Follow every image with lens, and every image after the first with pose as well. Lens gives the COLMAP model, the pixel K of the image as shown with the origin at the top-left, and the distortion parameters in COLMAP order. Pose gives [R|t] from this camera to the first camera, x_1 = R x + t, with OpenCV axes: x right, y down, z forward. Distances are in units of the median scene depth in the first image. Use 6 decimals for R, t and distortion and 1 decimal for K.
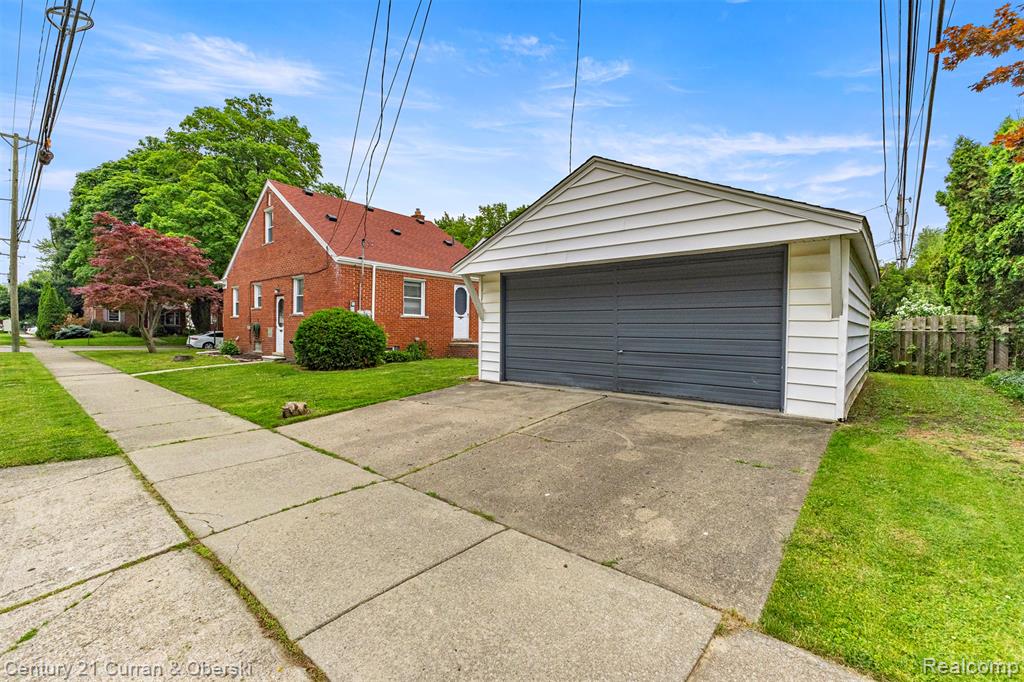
lens RADIAL K [[443.1, 0, 512.9], [0, 443.1, 334.6], [0, 0, 1]] dist [-0.001886, -0.000343]
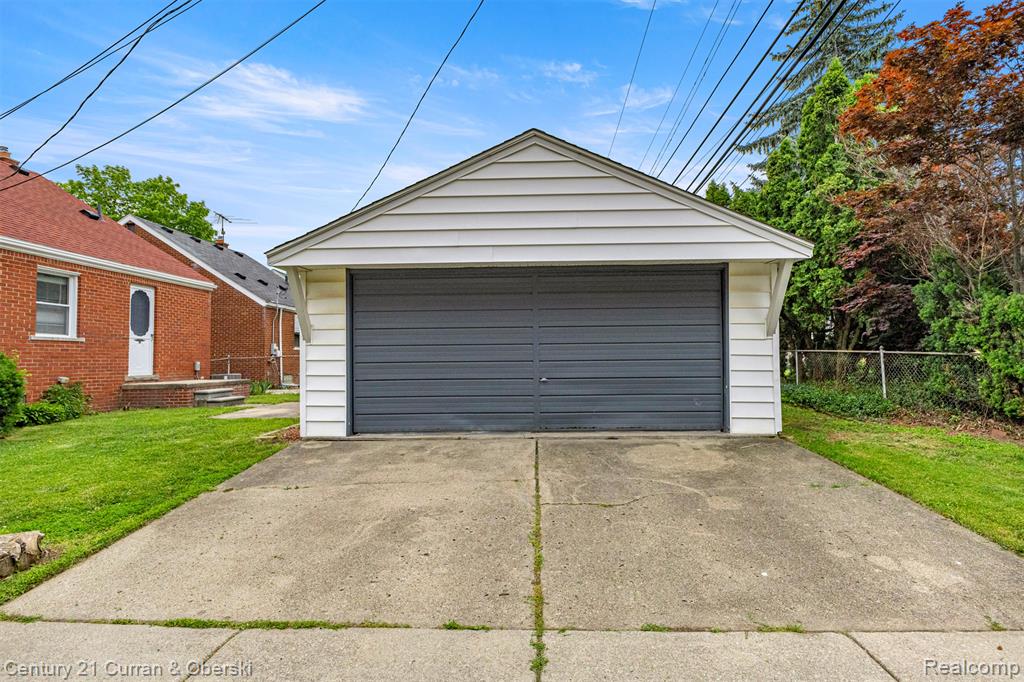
lens RADIAL K [[538.8, 0, 513.2], [0, 538.8, 335.6], [0, 0, 1]] dist [-0.013390, 0.000682]
pose [[0.781412, 0.006062, 0.623986, -0.217668], [0.027347, 0.998659, -0.043949, 0.000227], [-0.623416, 0.051407, 0.780199, 0.153029]]
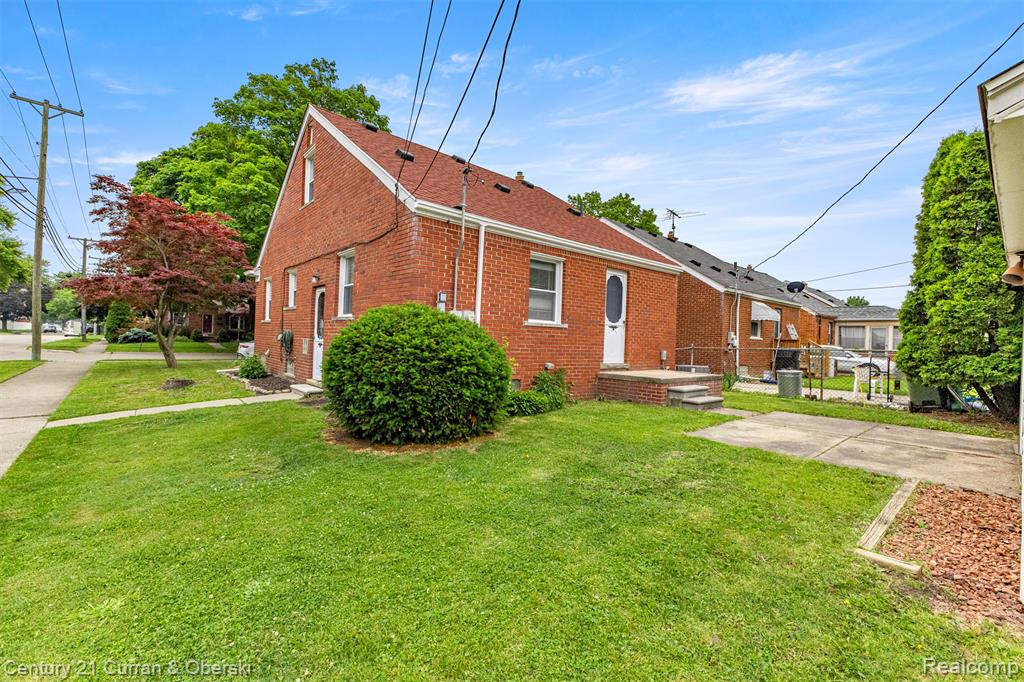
lens RADIAL K [[443.1, 0, 509.7], [0, 443.1, 340.7], [0, 0, 1]] dist [-0.001886, -0.000343]
pose [[0.989973, 0.020973, -0.139693, -0.212745], [-0.022051, 0.999738, -0.006173, -0.018495], [0.139527, 0.009192, 0.990176, 0.508720]]
